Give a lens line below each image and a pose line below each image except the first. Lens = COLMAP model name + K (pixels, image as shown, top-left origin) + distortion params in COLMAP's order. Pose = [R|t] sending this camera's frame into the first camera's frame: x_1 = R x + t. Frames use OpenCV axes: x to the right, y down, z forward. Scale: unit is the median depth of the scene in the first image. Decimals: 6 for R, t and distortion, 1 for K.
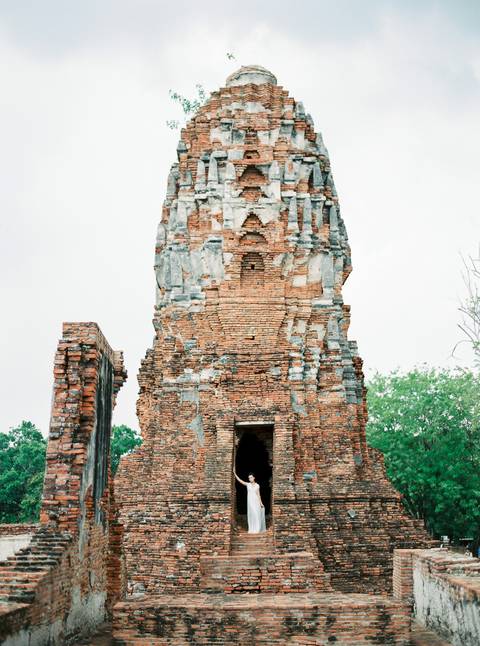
lens RADIAL K [[1068.2, 0, 240.0], [0, 1068.2, 323.0], [0, 0, 1]] dist [-0.123198, -0.092474]
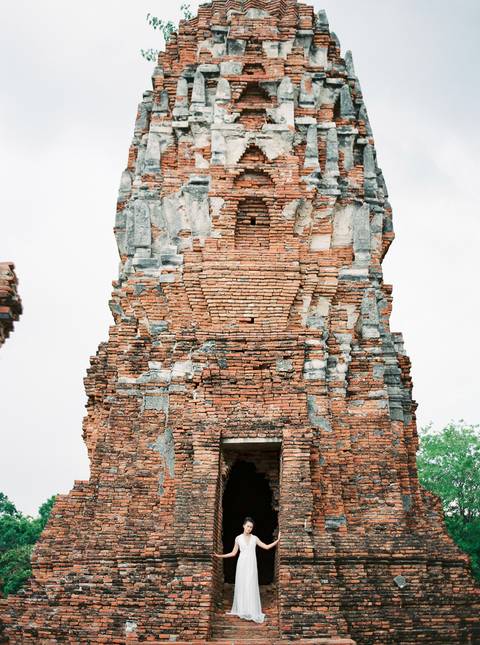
lens RADIAL K [[1066.5, 0, 240.0], [0, 1066.5, 322.5], [0, 0, 1]] dist [-0.123198, -0.092474]
pose [[0.999877, 0.013749, -0.007521, 0.009784], [-0.014363, 0.995947, -0.088789, 0.075653], [0.006270, 0.088886, 0.996022, 0.325361]]
